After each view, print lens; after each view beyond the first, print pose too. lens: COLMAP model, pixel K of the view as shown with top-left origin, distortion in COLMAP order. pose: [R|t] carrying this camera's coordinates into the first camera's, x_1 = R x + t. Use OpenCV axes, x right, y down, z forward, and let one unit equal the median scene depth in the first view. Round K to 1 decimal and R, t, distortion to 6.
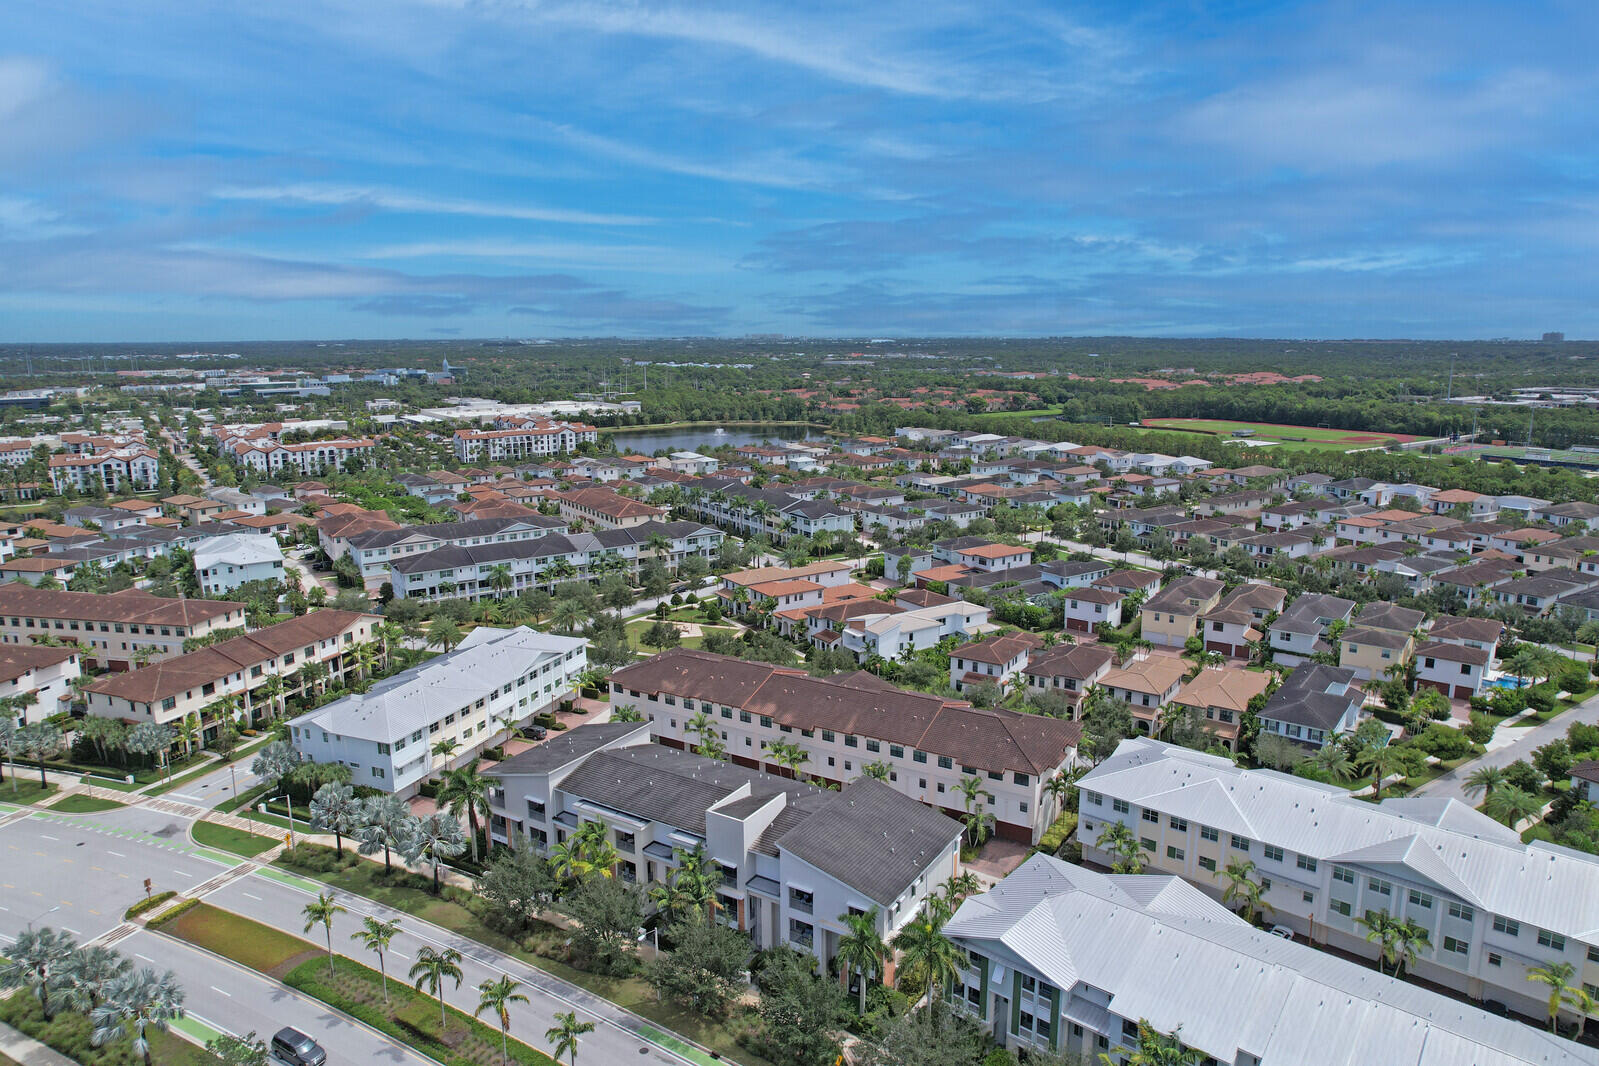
lens RADIAL K [[1017.3, 0, 797.1], [0, 1017.3, 538.4], [0, 0, 1]] dist [-0.070516, 0.056527]
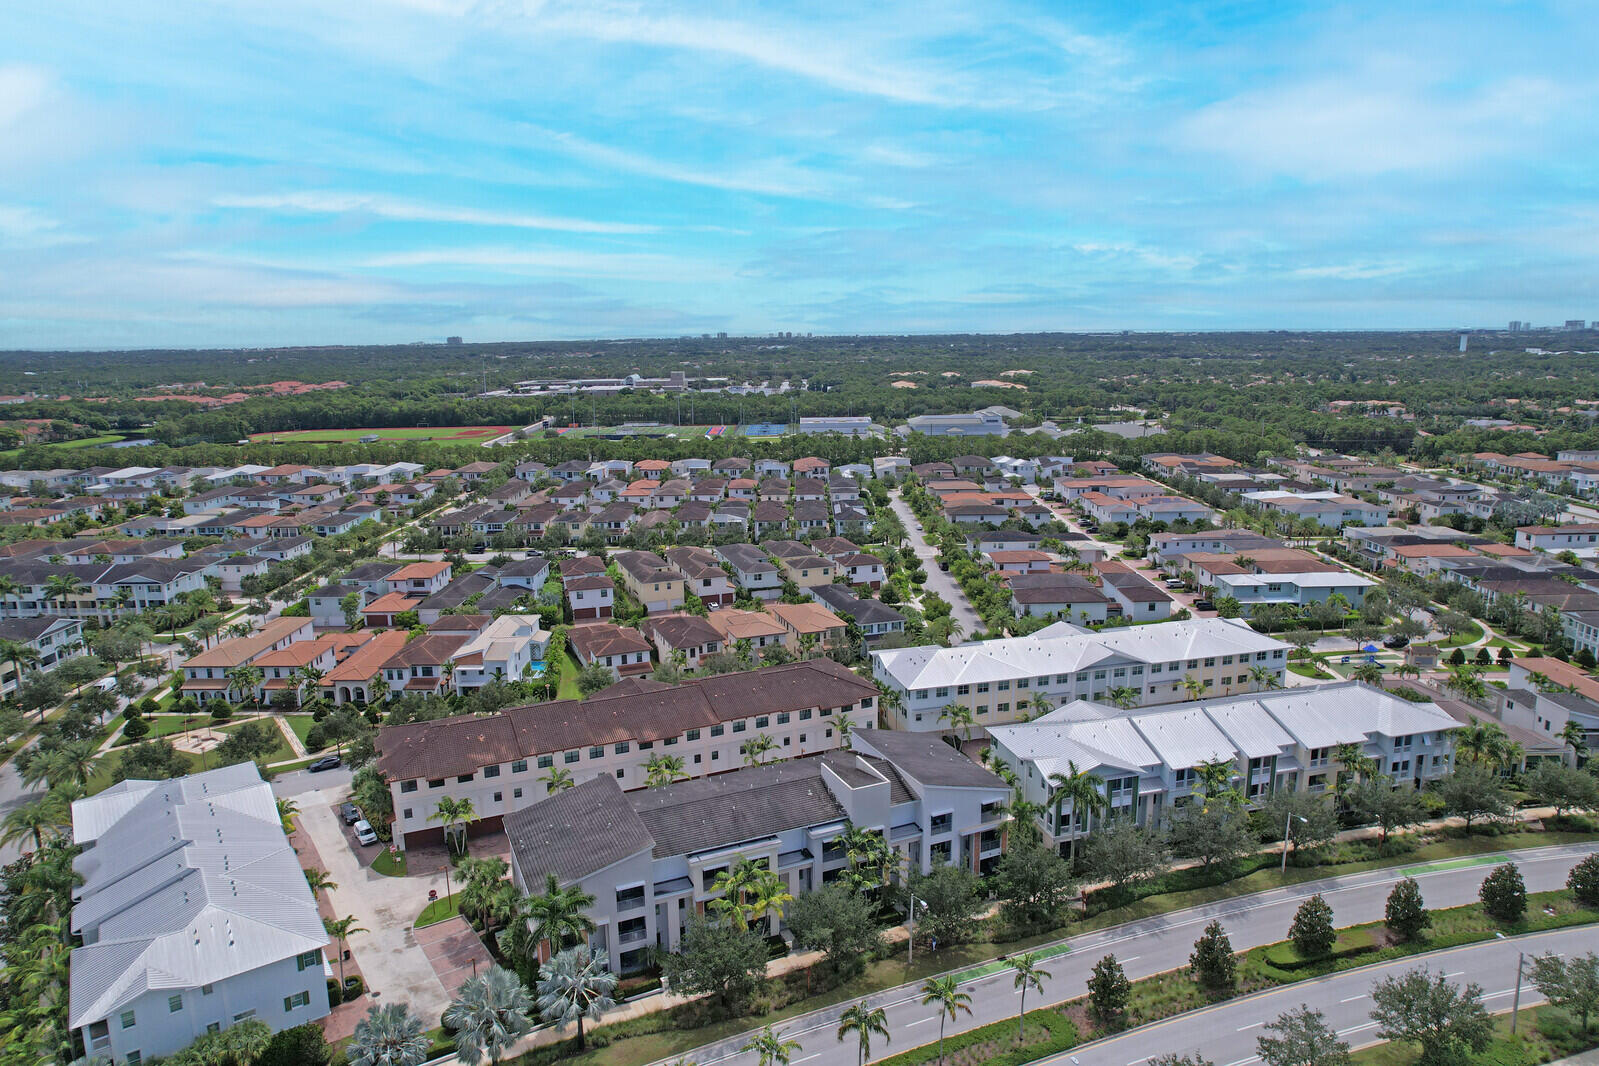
lens RADIAL K [[1017.3, 0, 797.1], [0, 1017.3, 538.4], [0, 0, 1]] dist [-0.070516, 0.056527]
pose [[0.556921, -0.169472, 0.813092, -0.426236], [0.176113, 0.980796, 0.083800, -0.039474], [-0.811679, 0.096526, 0.576072, 0.188415]]
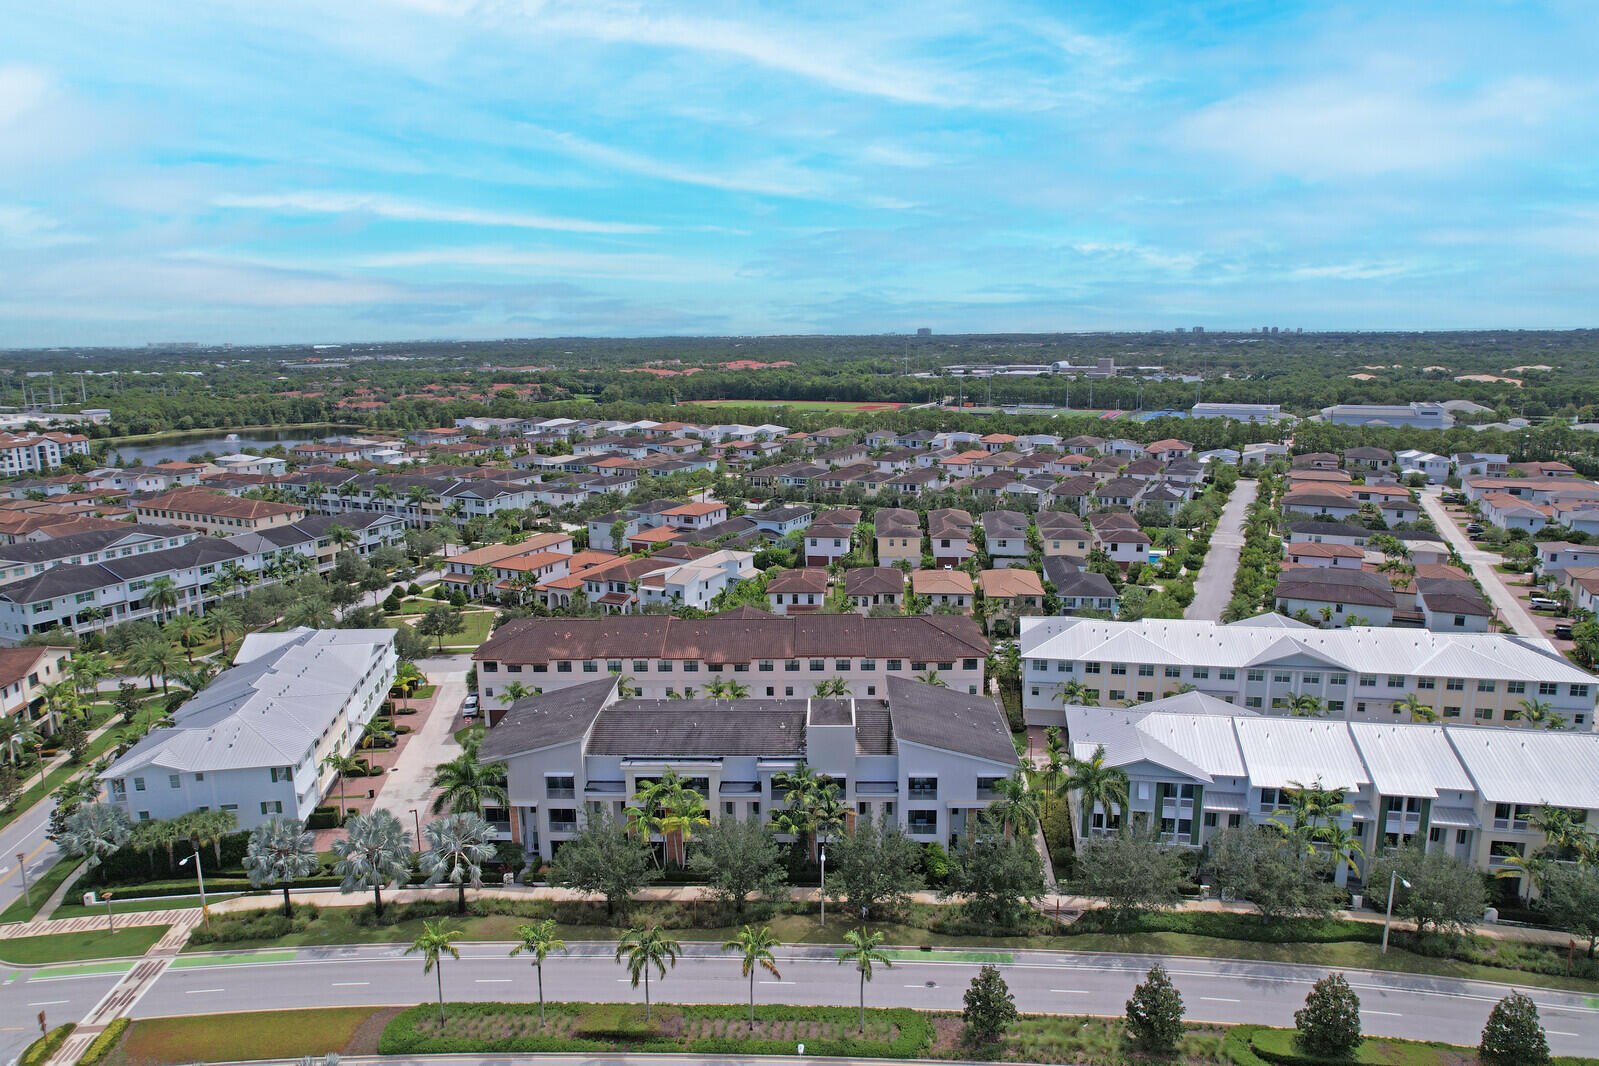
lens RADIAL K [[1017.3, 0, 797.1], [0, 1017.3, 538.4], [0, 0, 1]] dist [-0.070516, 0.056527]
pose [[0.864232, -0.106636, 0.491662, -0.250759], [0.108408, 0.993792, 0.024987, 0.030790], [-0.491275, 0.031706, 0.870427, 0.075055]]
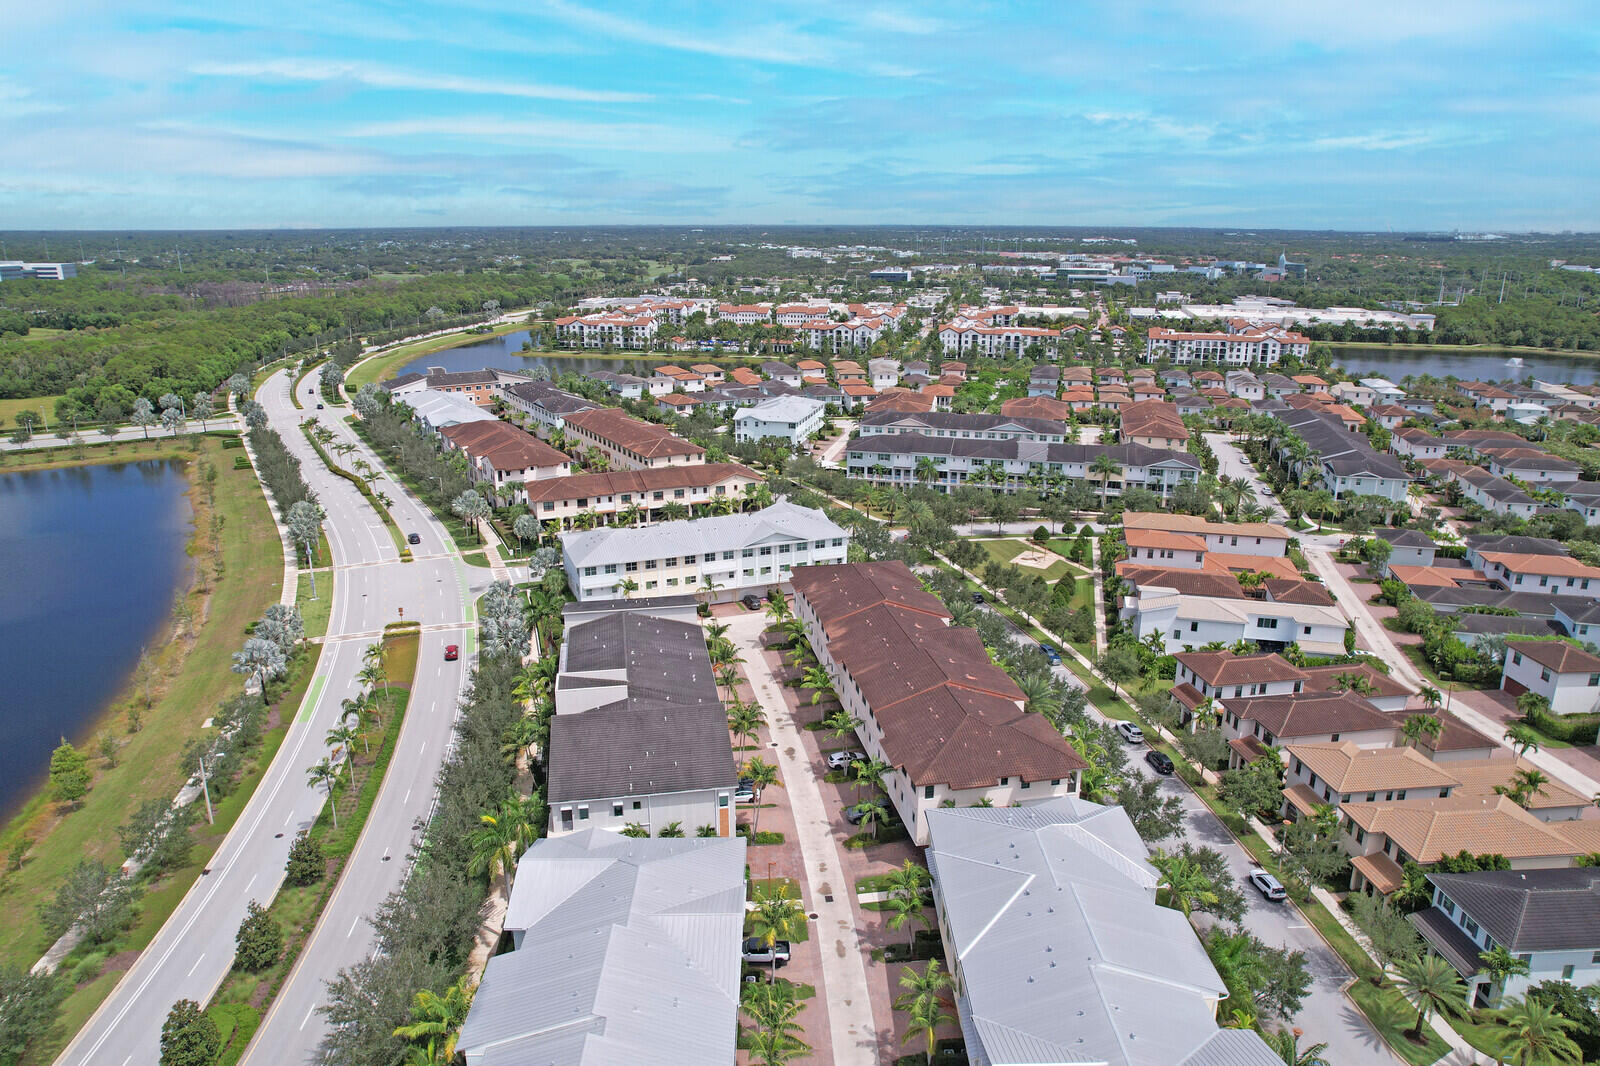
lens RADIAL K [[1044.9, 0, 800.0], [0, 1044.9, 533.0], [0, 0, 1]] dist [-0.066120, 0.055238]
pose [[0.670926, 0.218797, -0.708510, 0.393020], [-0.152749, 0.975765, 0.156683, -0.046120], [0.725621, 0.003101, 0.688088, 0.185618]]
